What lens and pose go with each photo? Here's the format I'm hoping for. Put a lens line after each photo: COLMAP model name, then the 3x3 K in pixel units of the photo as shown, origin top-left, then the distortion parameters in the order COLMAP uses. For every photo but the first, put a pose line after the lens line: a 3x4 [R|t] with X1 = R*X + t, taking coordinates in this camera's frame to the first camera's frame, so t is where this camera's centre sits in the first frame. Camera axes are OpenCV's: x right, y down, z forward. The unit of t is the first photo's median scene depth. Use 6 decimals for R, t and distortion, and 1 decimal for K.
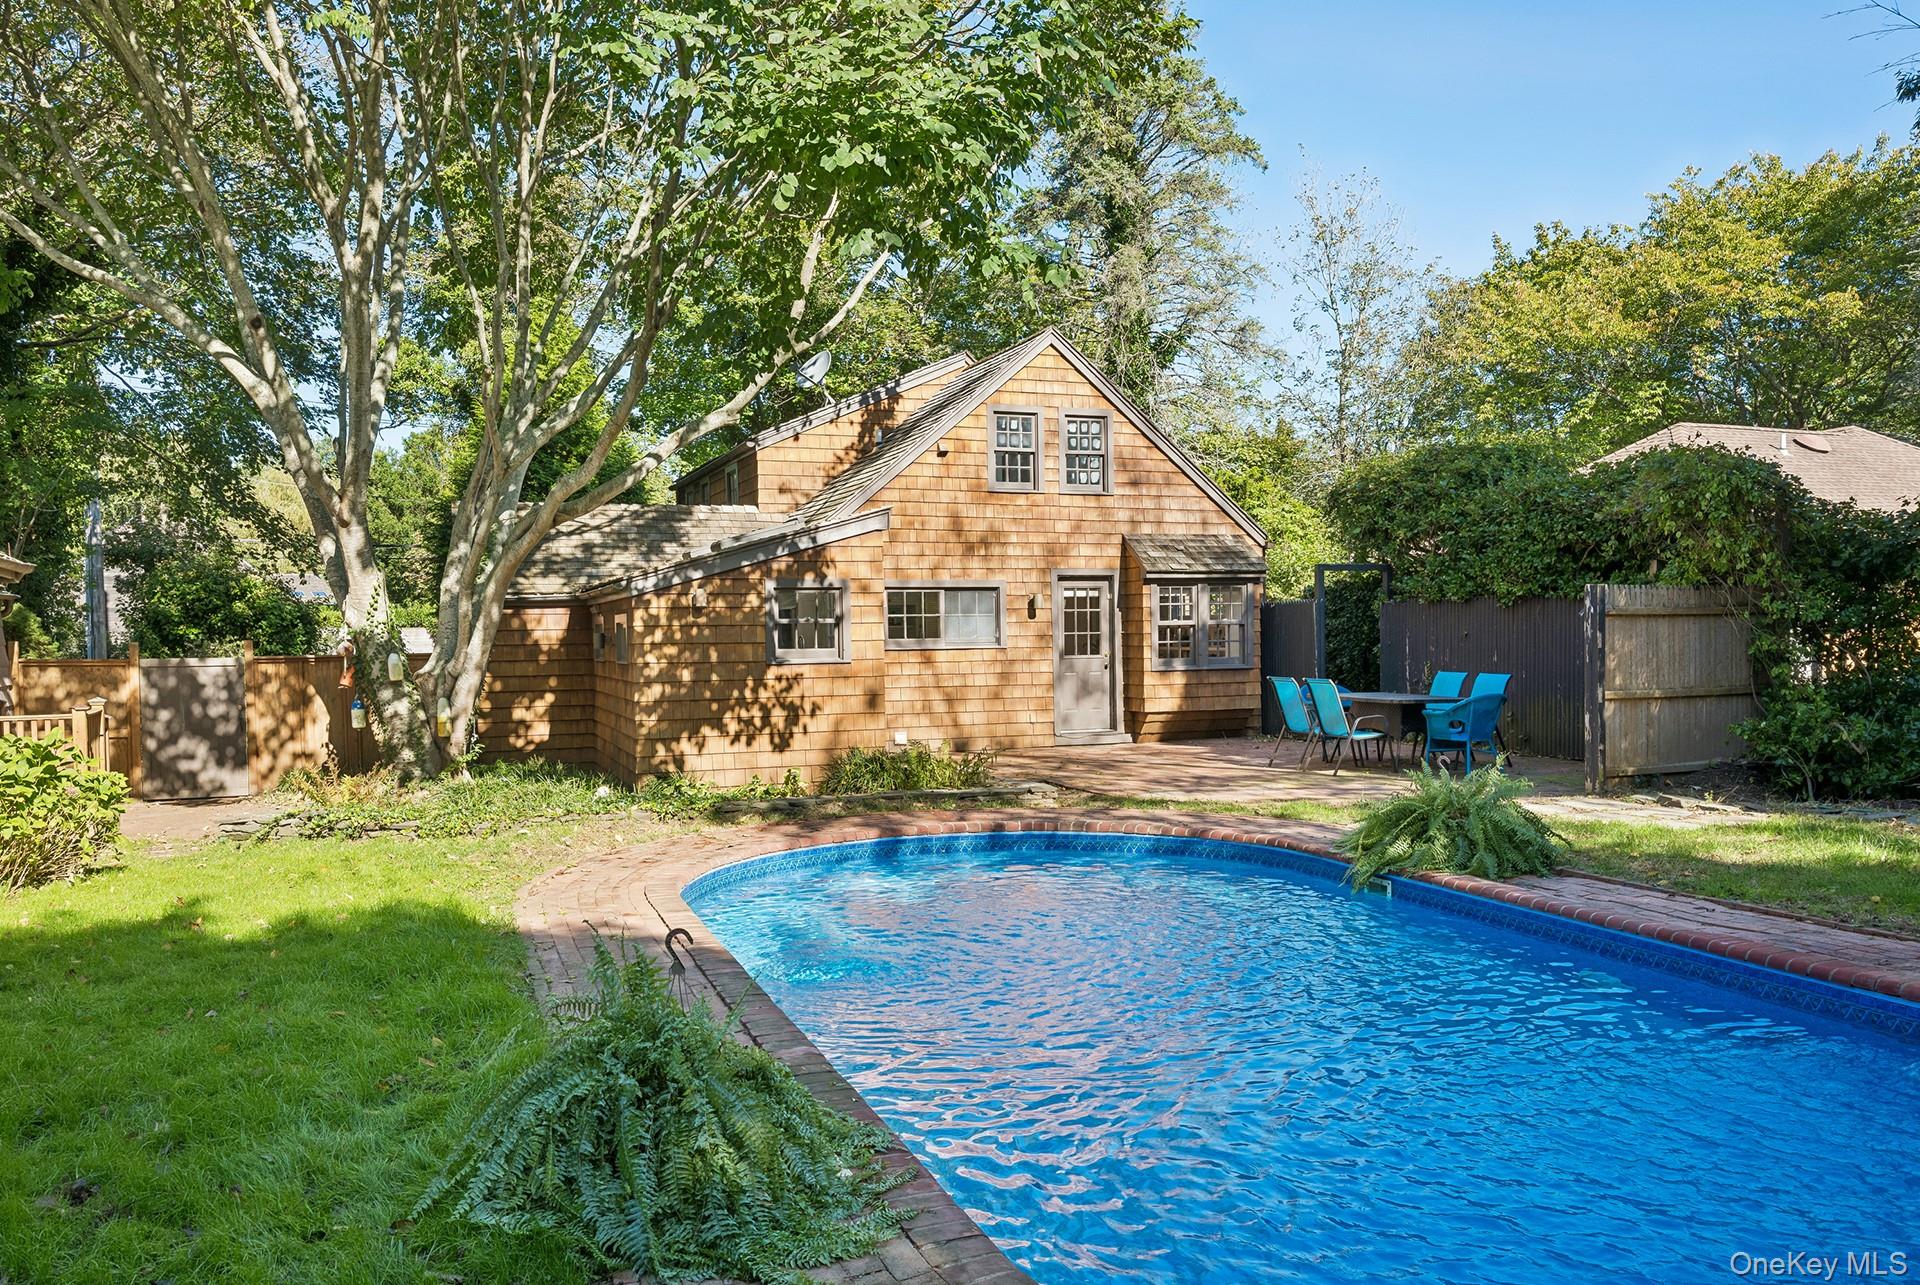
lens RADIAL K [[1394.1, 0, 962.8], [0, 1394.1, 706.2], [0, 0, 1]] dist [-0.007334, 0.014441]
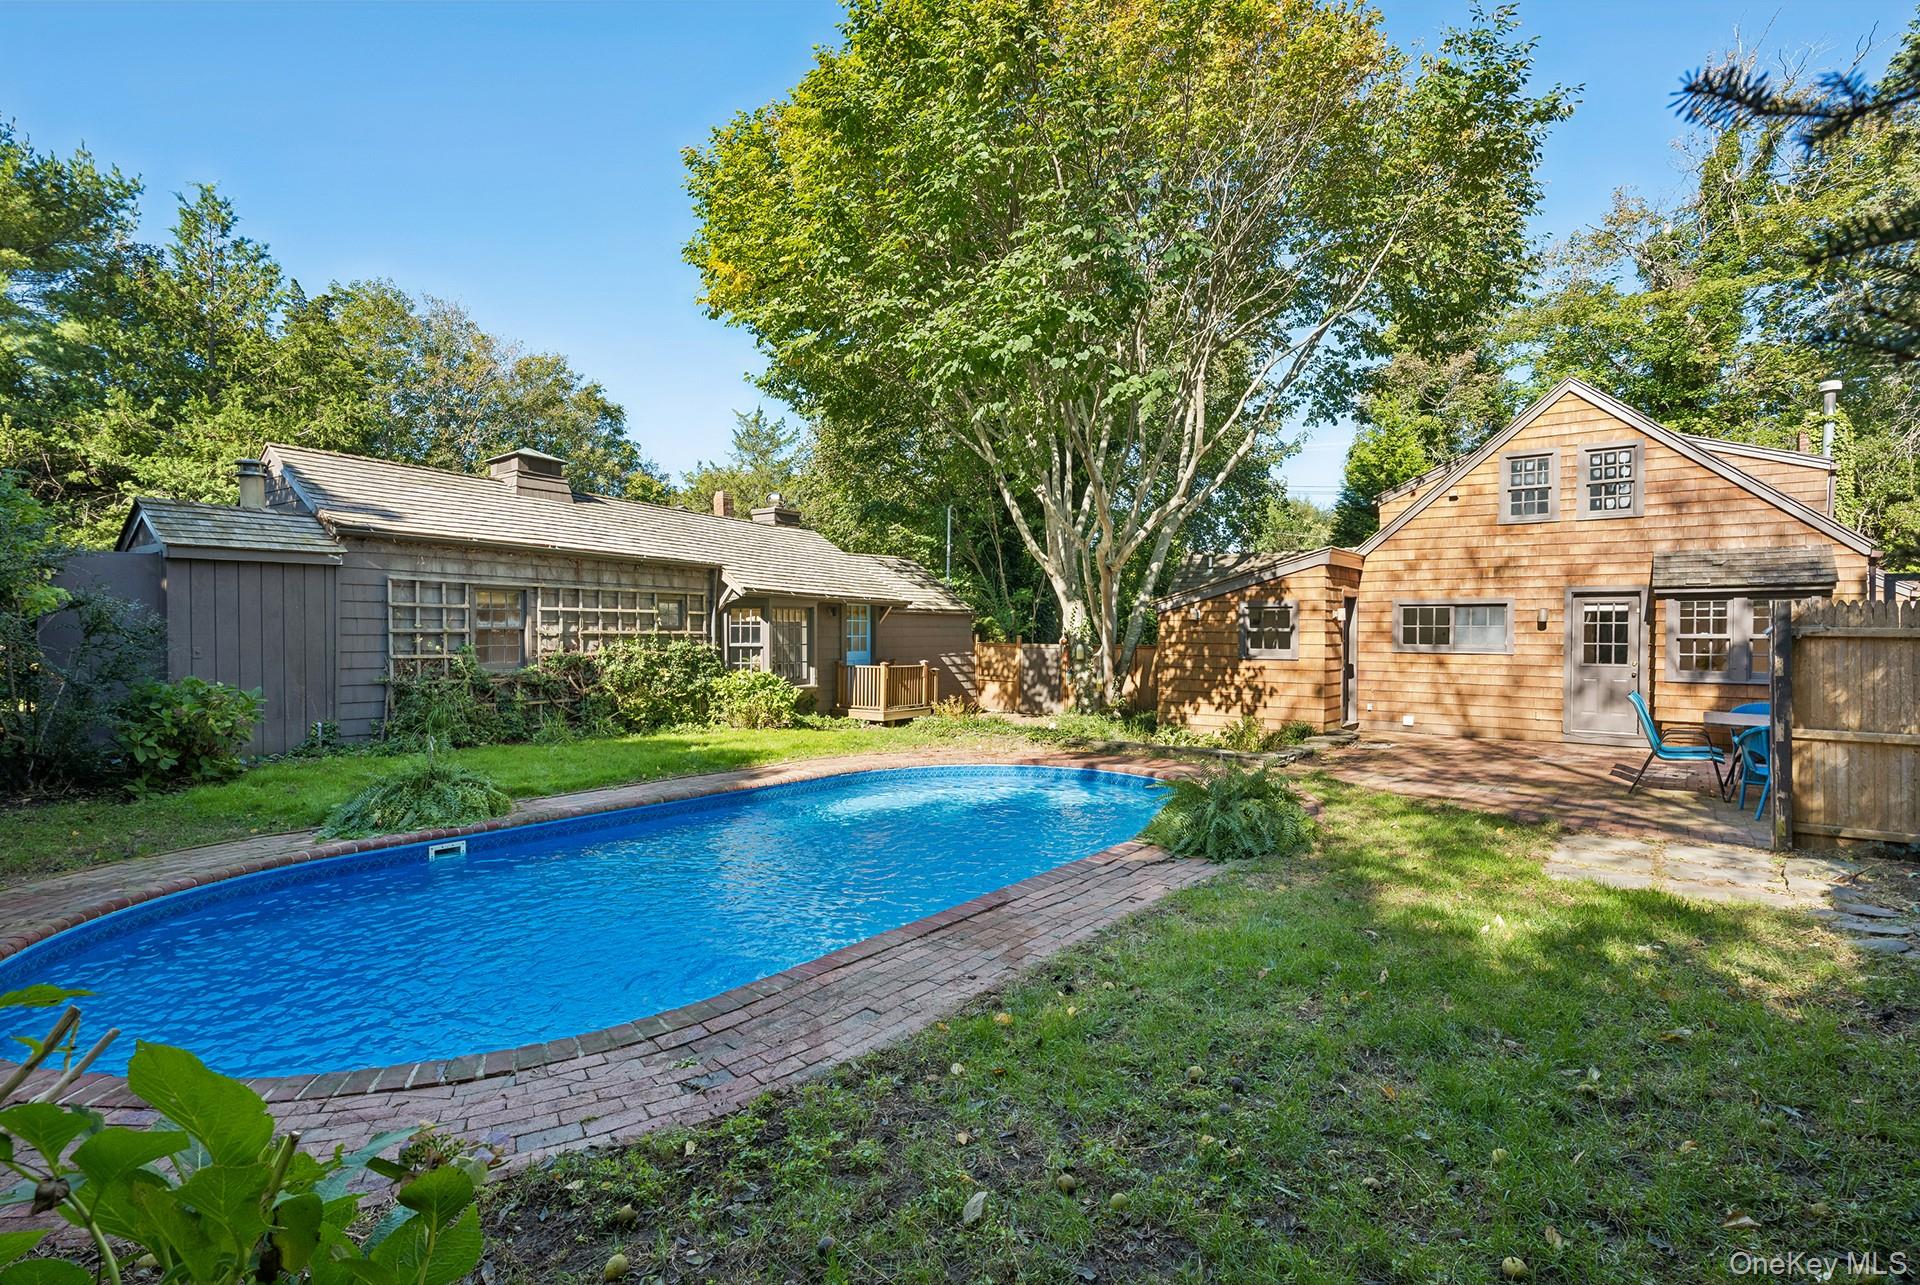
lens RADIAL K [[919.7, 0, 974.9], [0, 919.7, 646.8], [0, 0, 1]] dist [-0.003063, 0.003531]
pose [[0.532884, 0.028284, -0.845716, 0.488926], [-0.058990, 0.998251, -0.003784, -0.020571], [0.844130, 0.051906, 0.533620, 0.216435]]
